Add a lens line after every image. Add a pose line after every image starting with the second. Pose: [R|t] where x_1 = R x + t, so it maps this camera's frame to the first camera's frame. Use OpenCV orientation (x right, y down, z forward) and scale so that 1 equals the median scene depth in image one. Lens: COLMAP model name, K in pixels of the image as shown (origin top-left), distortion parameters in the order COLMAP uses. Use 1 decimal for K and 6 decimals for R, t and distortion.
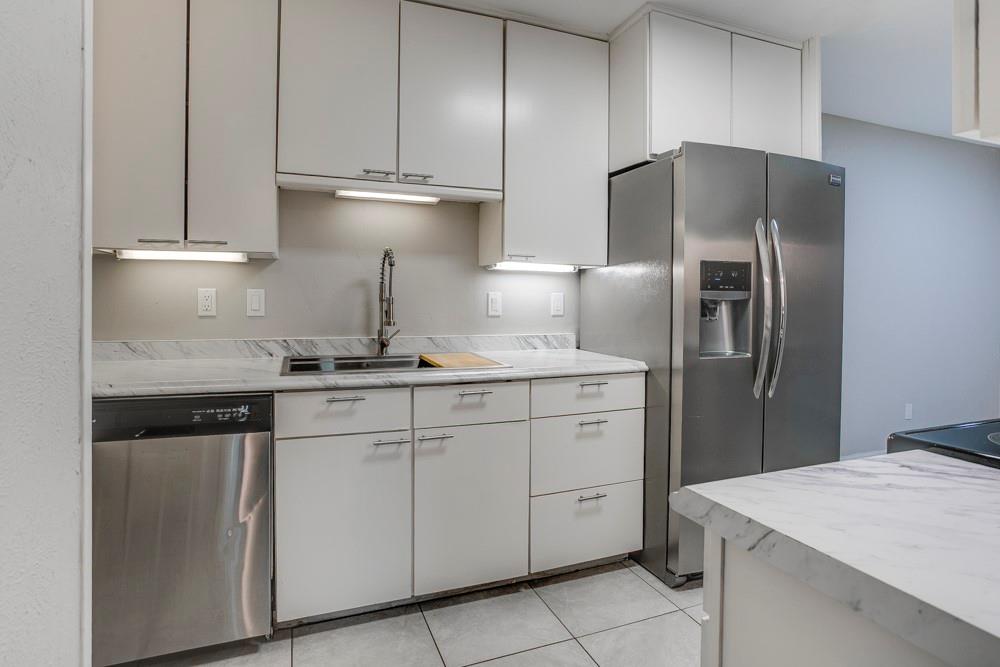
lens RADIAL K [[521.8, 0, 496.0], [0, 521.8, 304.1], [0, 0, 1]] dist [-0.029119, -0.000107]
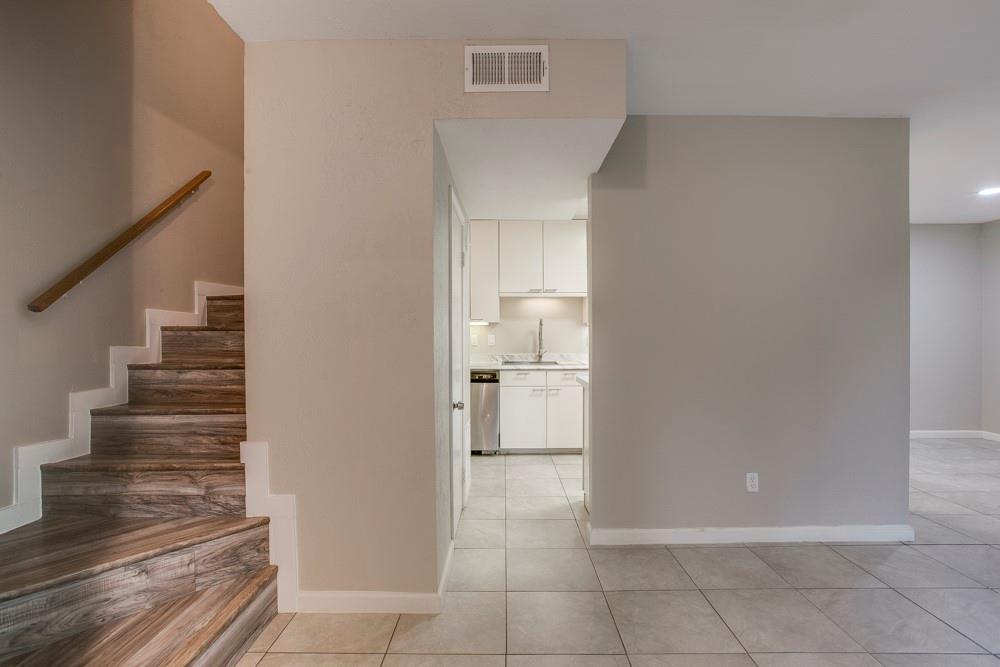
lens RADIAL K [[495.2, 0, 503.1], [0, 495.2, 333.1], [0, 0, 1]] dist [-0.056270, 0.023686]
pose [[0.932475, -0.012454, -0.361019, 0.511716], [0.008861, 0.999893, -0.011608, -0.009927], [0.361125, 0.007625, 0.932486, -1.362560]]
